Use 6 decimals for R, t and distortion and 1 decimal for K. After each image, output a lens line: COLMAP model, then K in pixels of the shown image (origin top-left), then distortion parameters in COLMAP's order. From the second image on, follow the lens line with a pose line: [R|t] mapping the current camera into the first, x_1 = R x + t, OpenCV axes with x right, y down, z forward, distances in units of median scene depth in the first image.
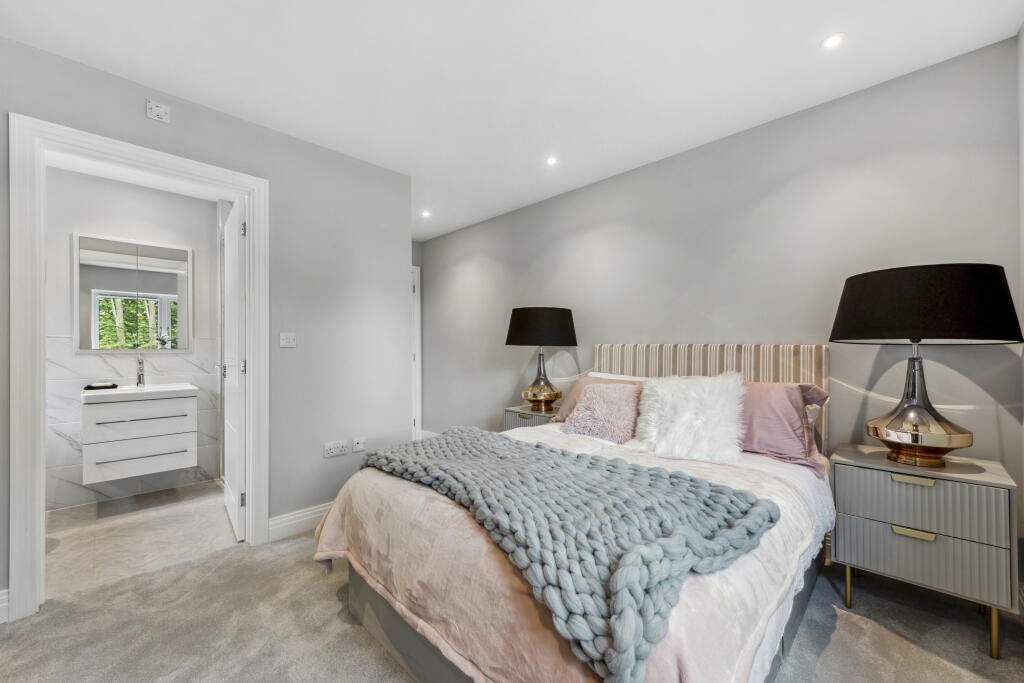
lens RADIAL K [[408.4, 0, 515.5], [0, 408.4, 348.6], [0, 0, 1]] dist [0.003279, 0.000139]
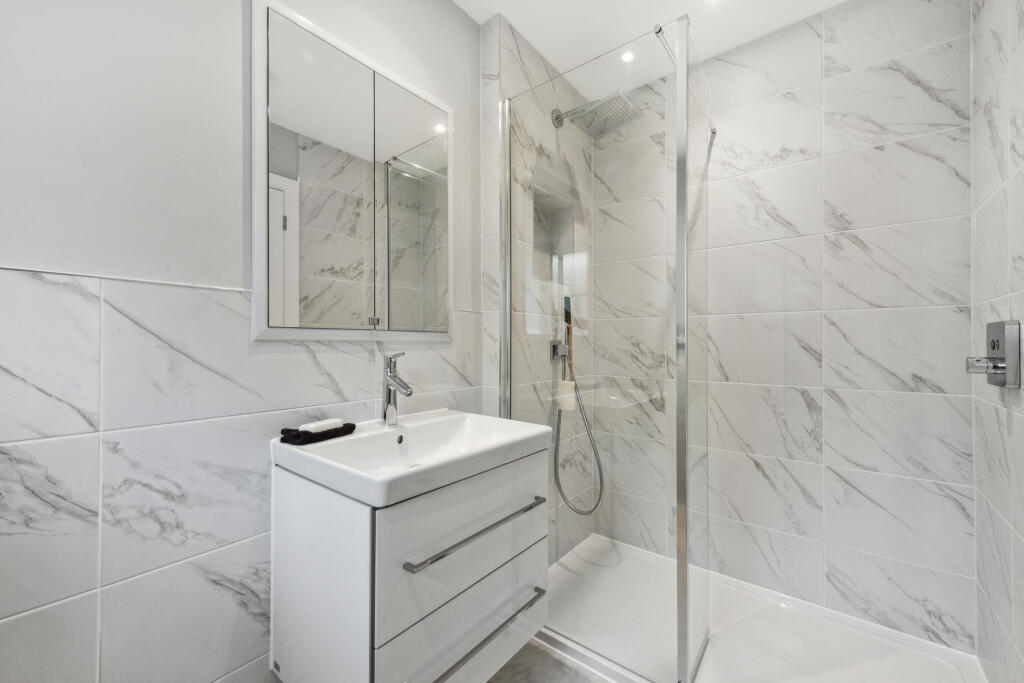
lens RADIAL K [[408.4, 0, 511.9], [0, 408.4, 336.9], [0, 0, 1]] dist [0.003279, 0.000139]
pose [[0.995469, 0.001720, 0.095074, -0.872016], [-0.000173, 0.999867, -0.016281, 0.014926], [-0.095089, 0.016191, 0.995337, 0.617873]]
